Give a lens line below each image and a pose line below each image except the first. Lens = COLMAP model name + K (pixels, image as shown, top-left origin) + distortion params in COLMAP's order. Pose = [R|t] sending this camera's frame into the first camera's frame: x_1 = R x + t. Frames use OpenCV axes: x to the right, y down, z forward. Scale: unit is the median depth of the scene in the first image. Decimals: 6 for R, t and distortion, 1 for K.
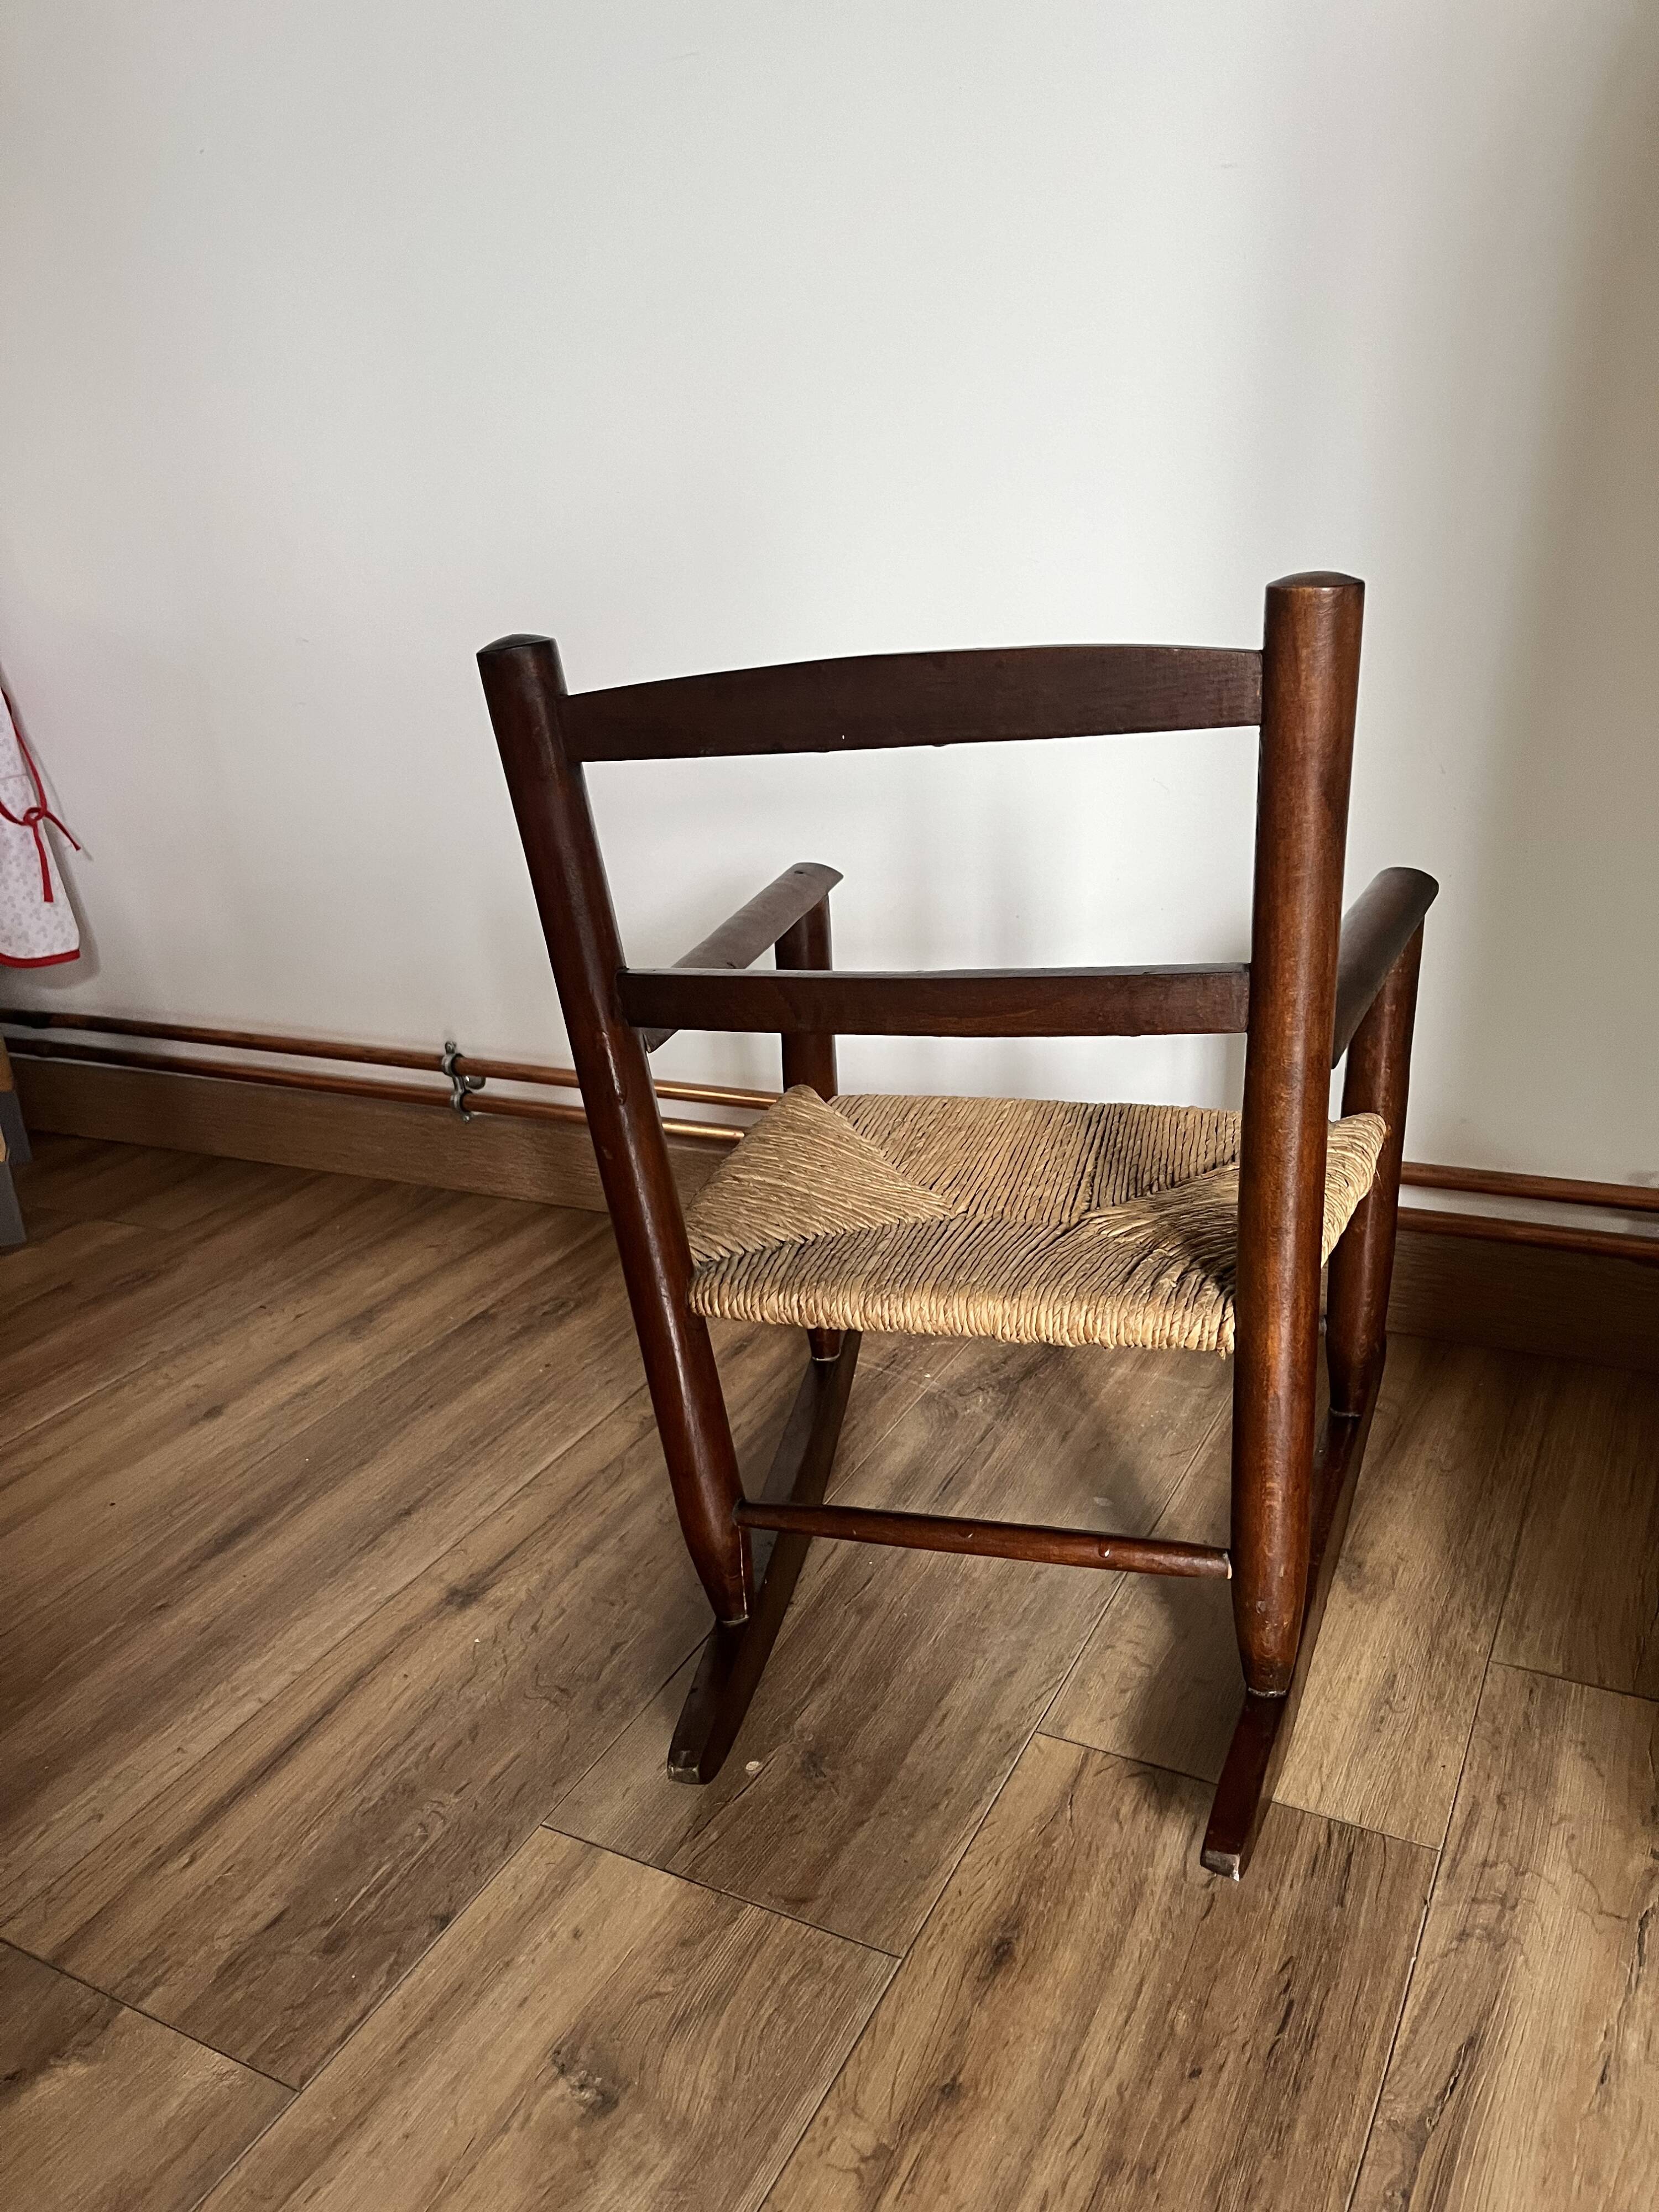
lens RADIAL K [[1656.0, 0, 814.6], [0, 1656.0, 1110.2], [0, 0, 1]] dist [0.077027, -0.117474]
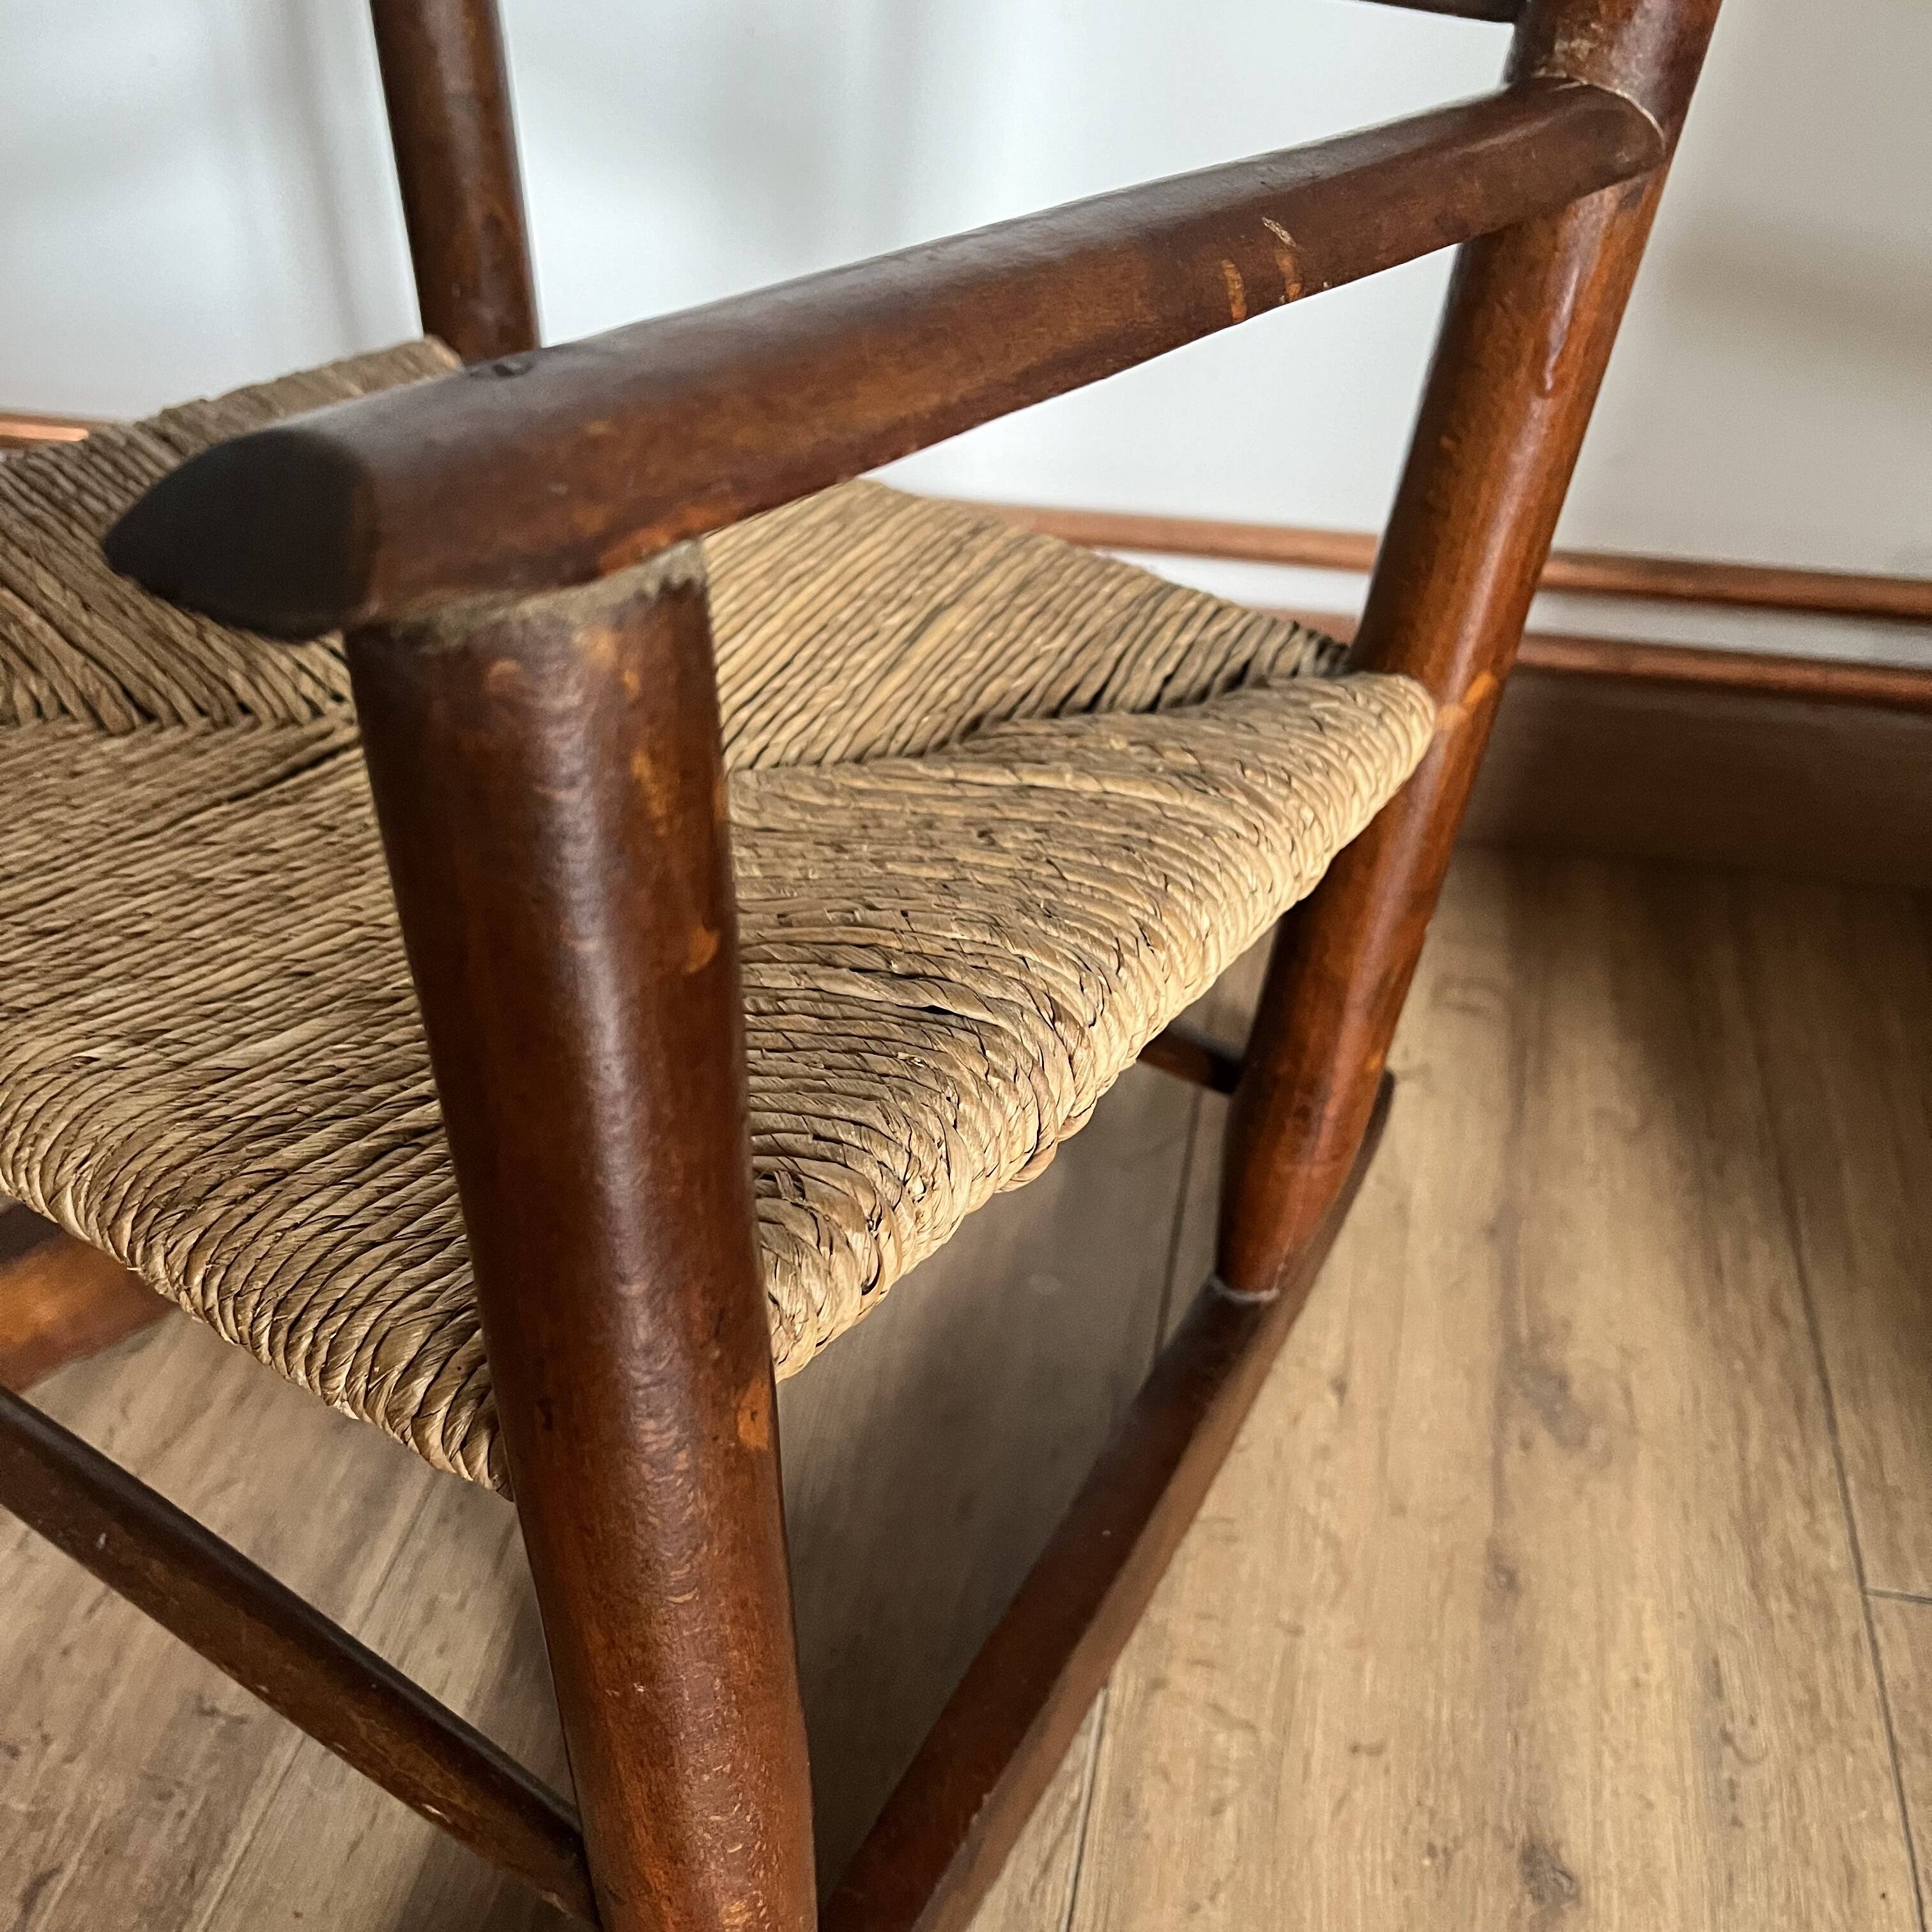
lens RADIAL K [[1964.9, 0, 966.0], [0, 1964.9, 966.0], [0, 0, 1]] dist [-0.003956, 0.014170]
pose [[0.951326, -0.116715, 0.285232, -0.011195], [0.028563, 0.954921, 0.295481, -0.043384], [-0.306861, -0.272952, 0.911775, 0.611916]]
